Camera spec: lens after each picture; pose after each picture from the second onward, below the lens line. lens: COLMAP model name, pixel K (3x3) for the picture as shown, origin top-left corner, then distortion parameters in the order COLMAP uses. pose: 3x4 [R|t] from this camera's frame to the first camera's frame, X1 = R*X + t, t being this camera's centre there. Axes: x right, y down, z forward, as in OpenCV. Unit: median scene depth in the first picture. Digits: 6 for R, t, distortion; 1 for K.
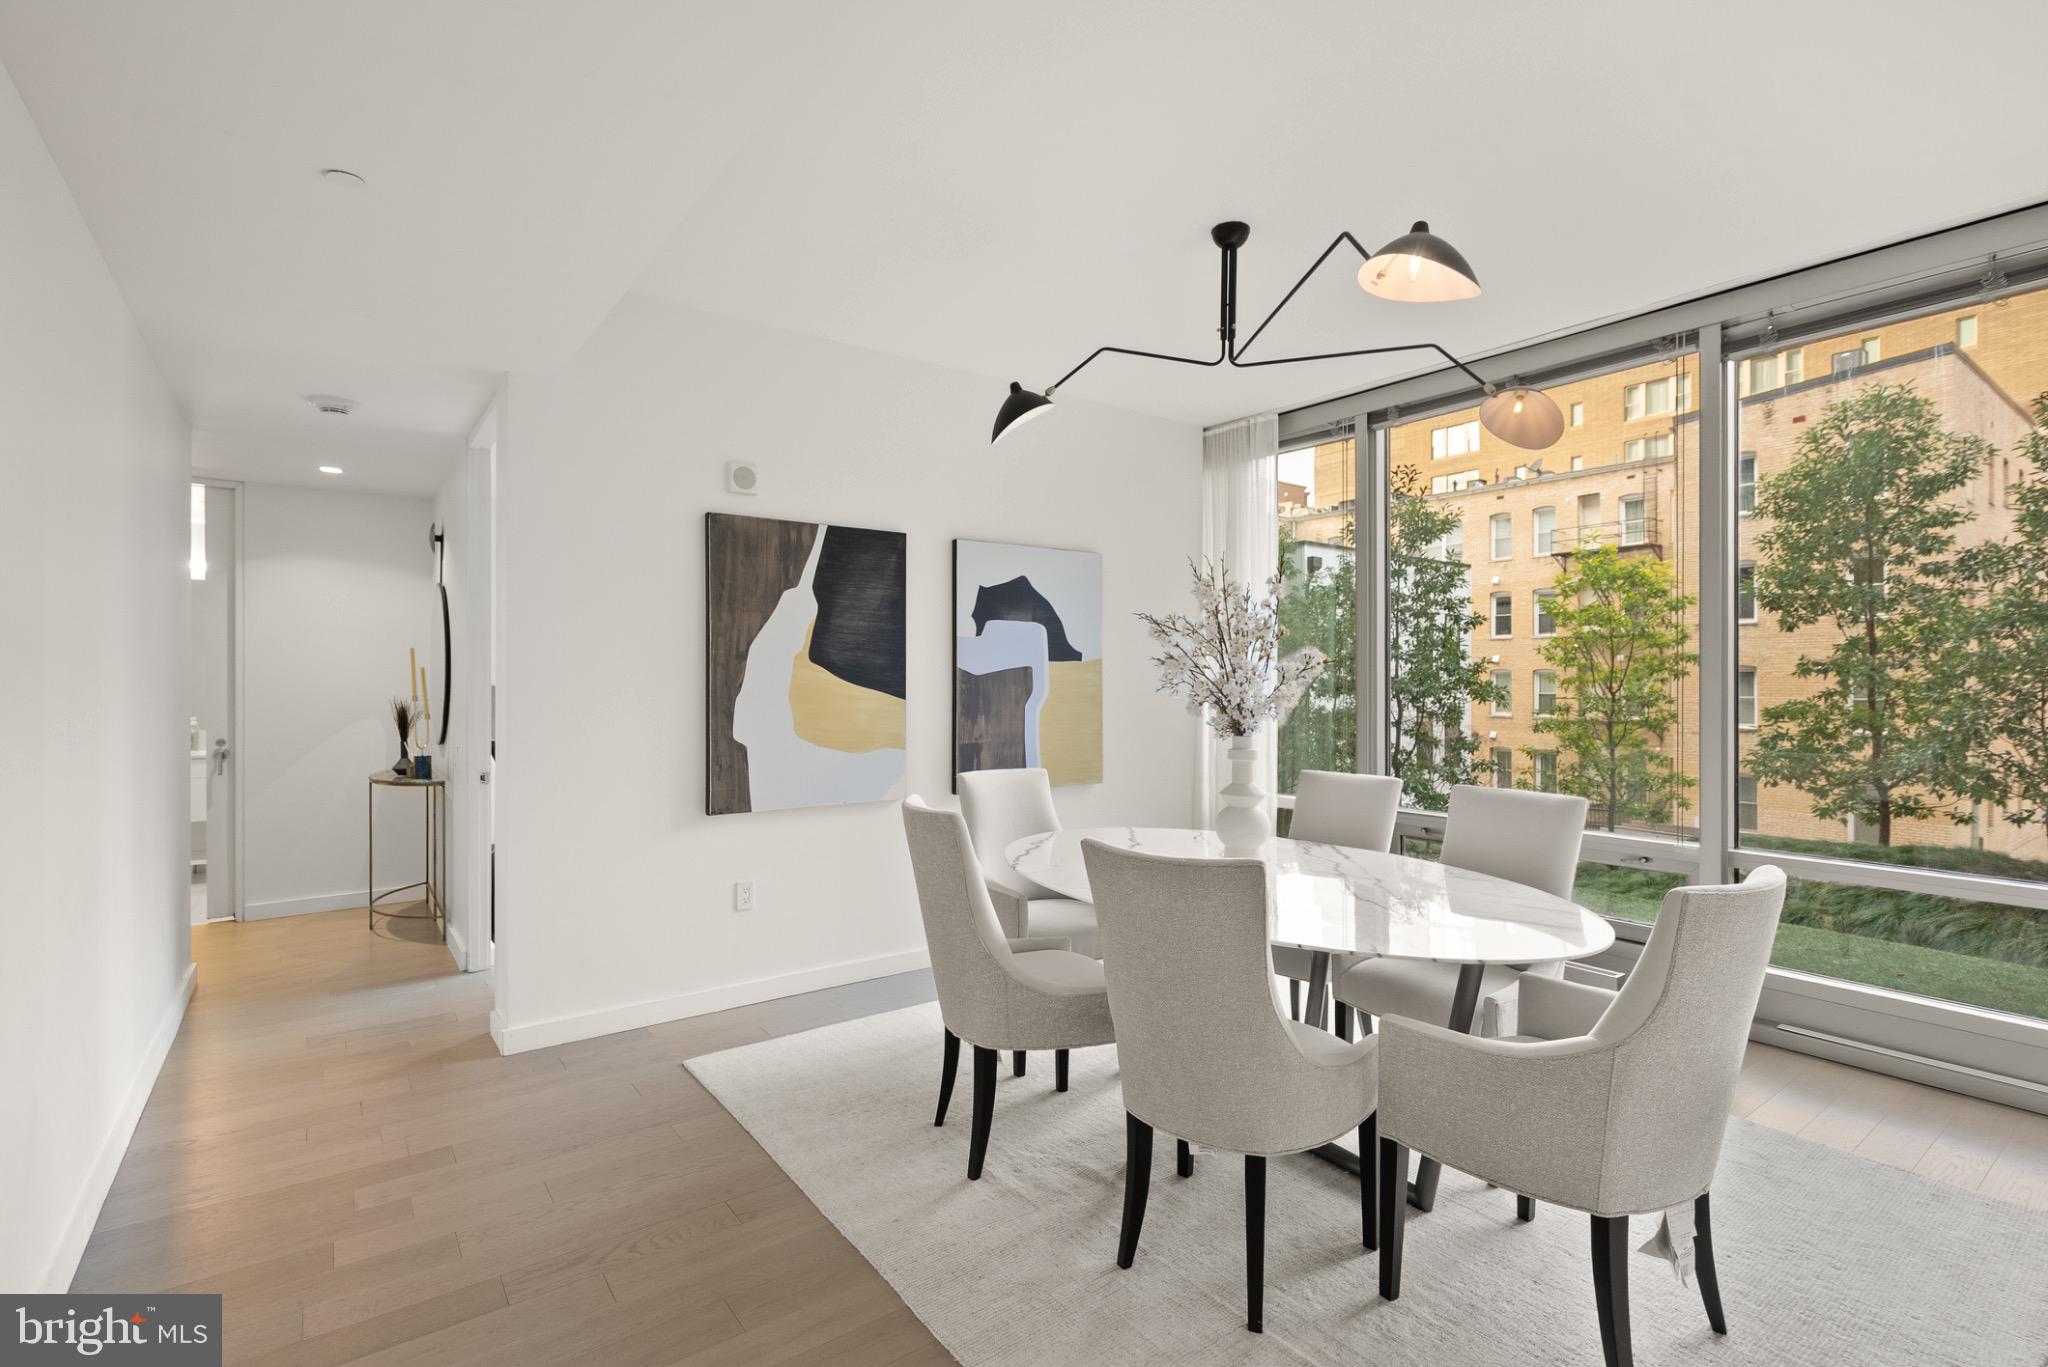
lens RADIAL K [[964.3, 0, 1024.0], [0, 964.3, 683.5], [0, 0, 1]] dist [0.002368, 0.000520]
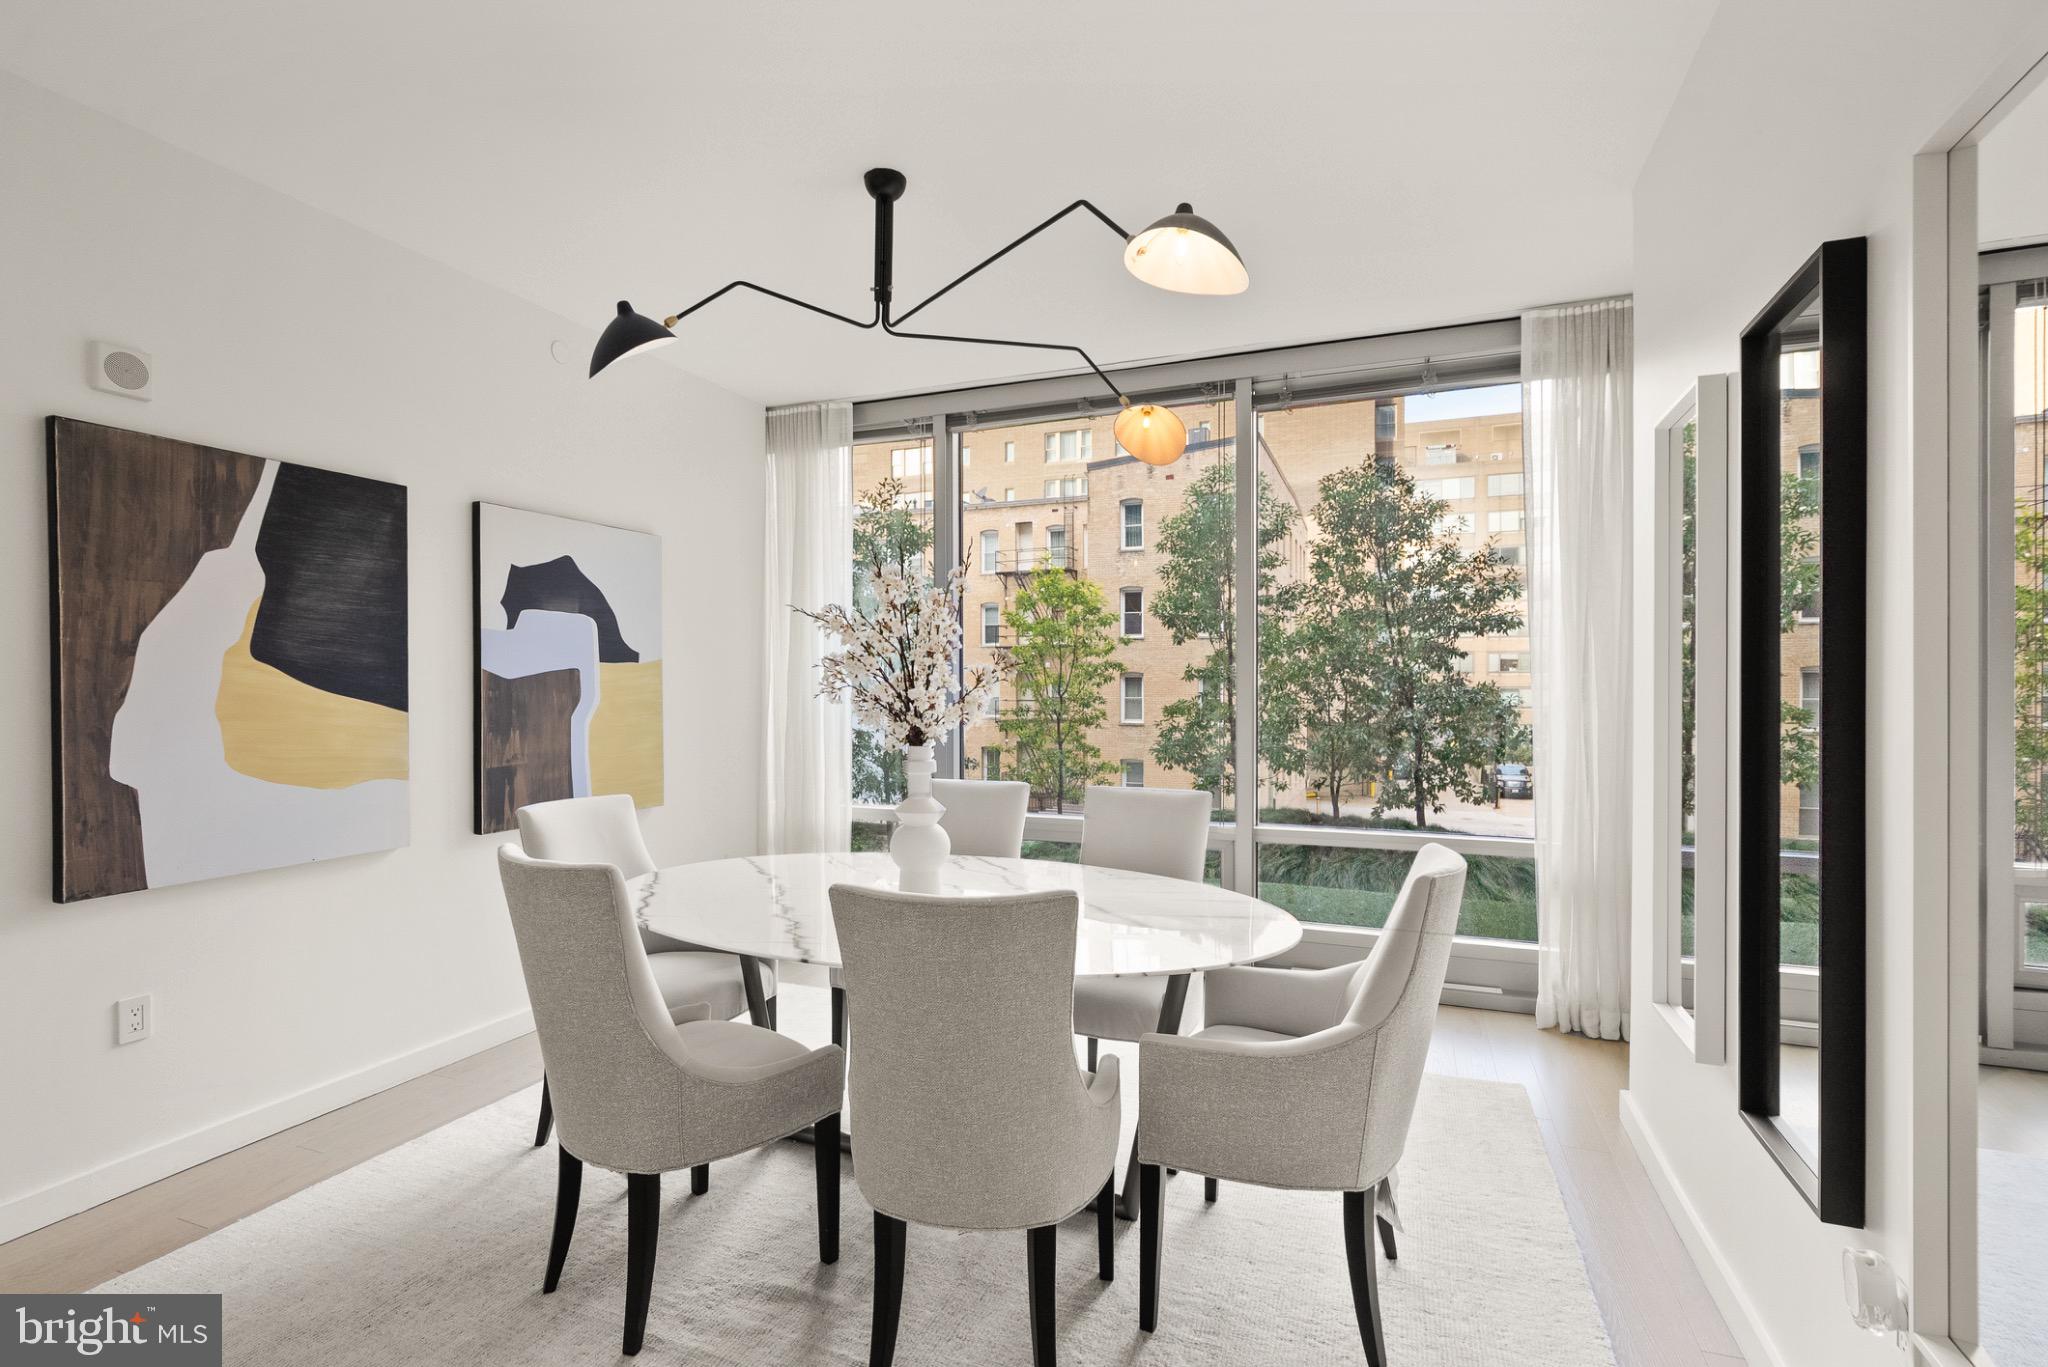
lens RADIAL K [[964.8, 0, 1026.7], [0, 964.8, 697.1], [0, 0, 1]] dist [0.001559, 0.000754]
pose [[0.851427, -0.009762, 0.524382, -0.100320], [0.005085, 0.999933, 0.010358, 0.000019], [-0.524448, -0.006152, 0.851420, 0.115892]]
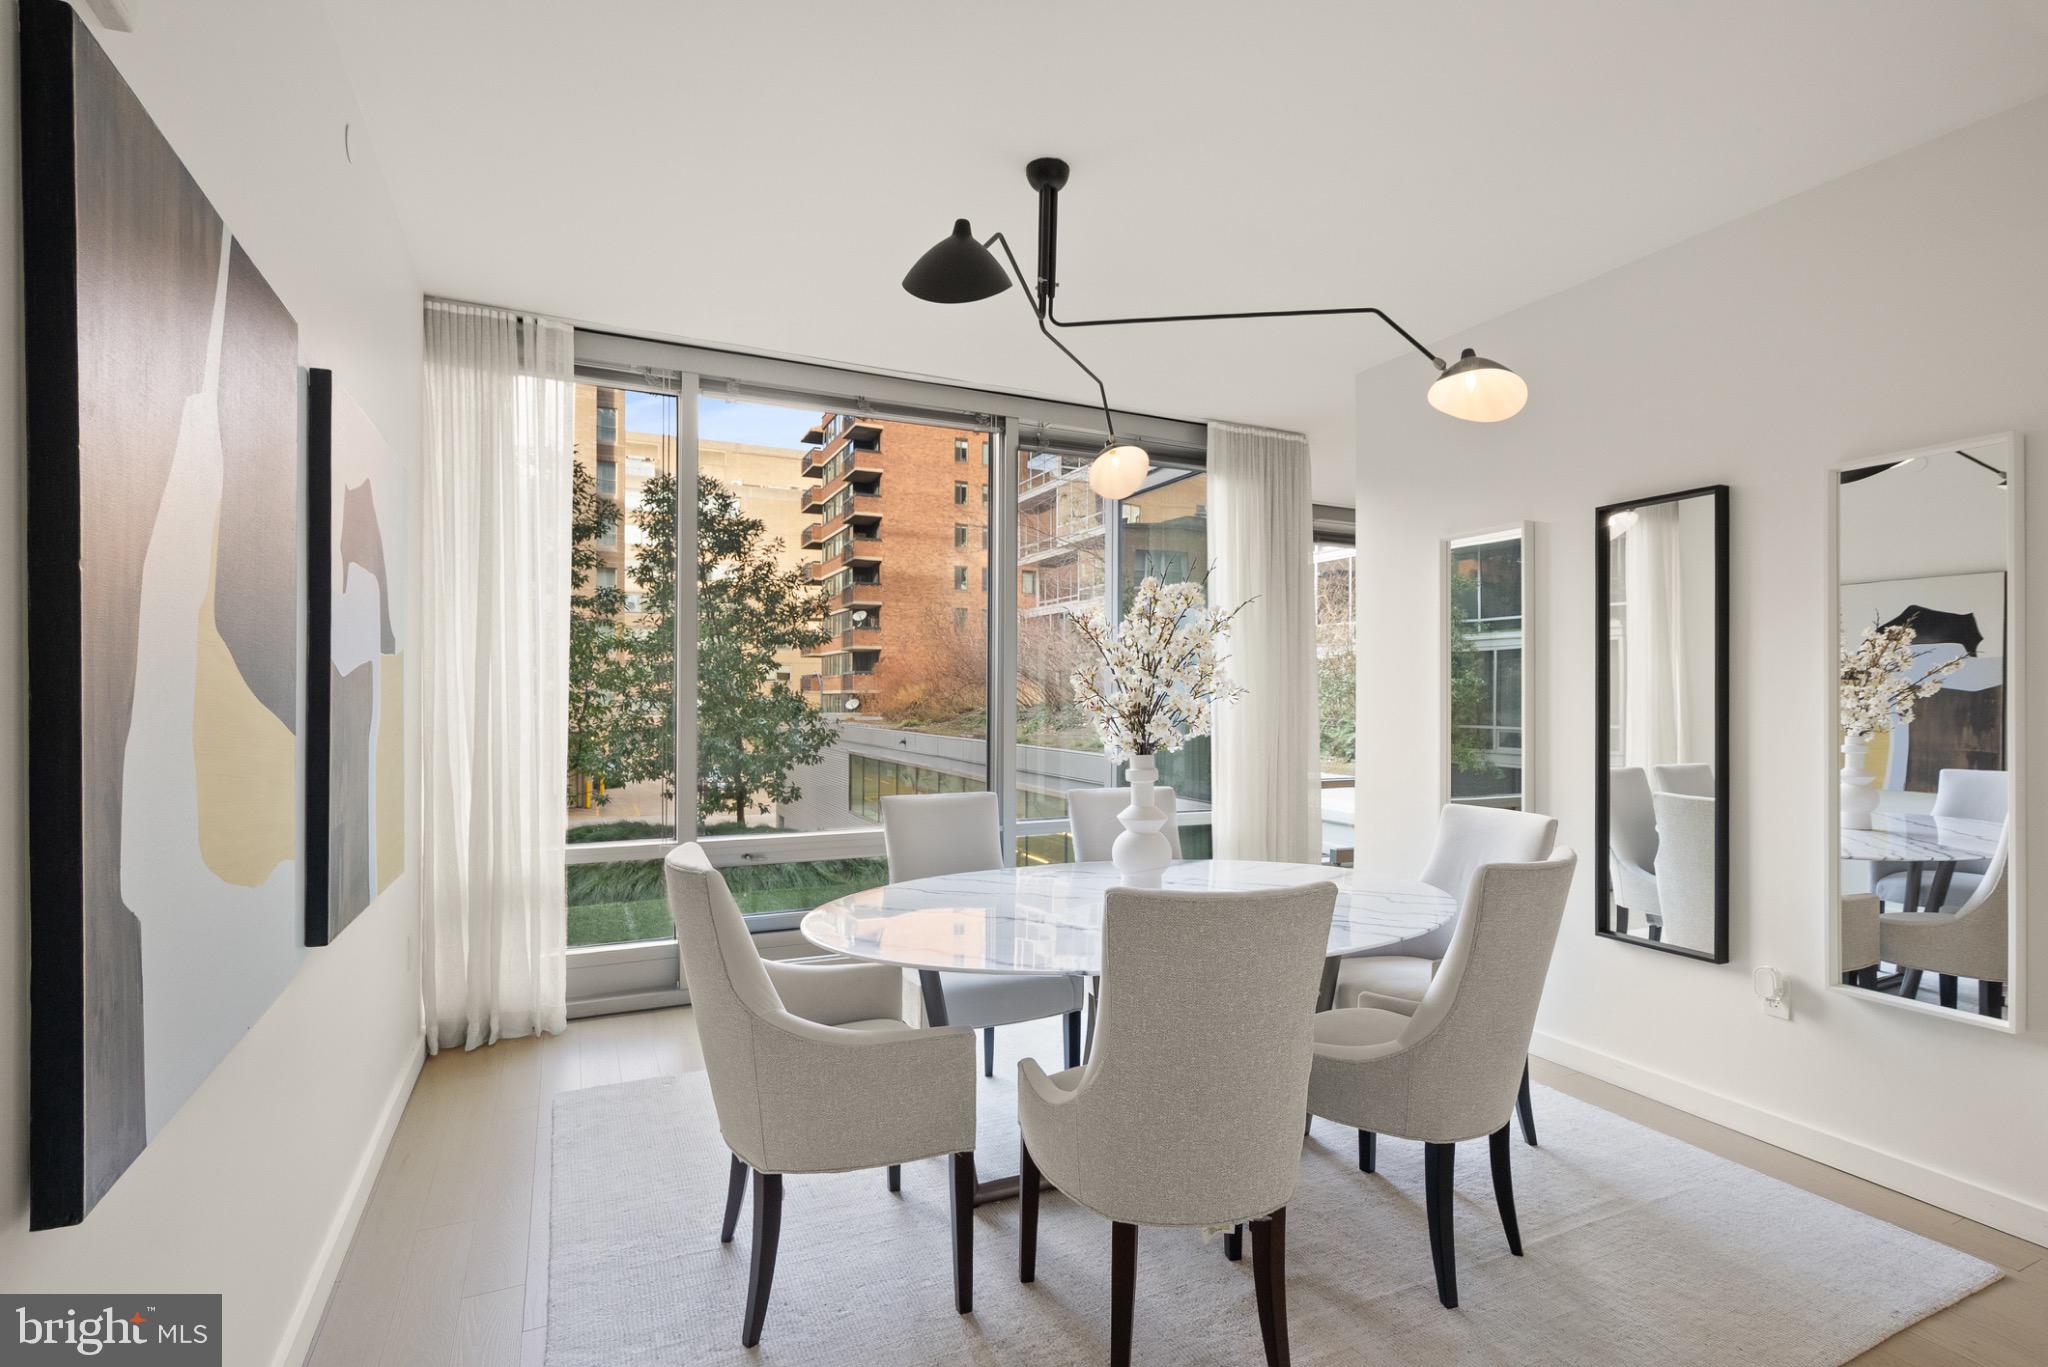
lens RADIAL K [[956.6, 0, 1035.1], [0, 956.6, 705.8], [0, 0, 1]] dist [-0.004346, -0.000028]
pose [[0.182045, -0.013001, 0.983204, -0.434545], [0.000100, 0.999913, 0.013203, -0.001370], [-0.983290, -0.002306, 0.182030, 0.585099]]
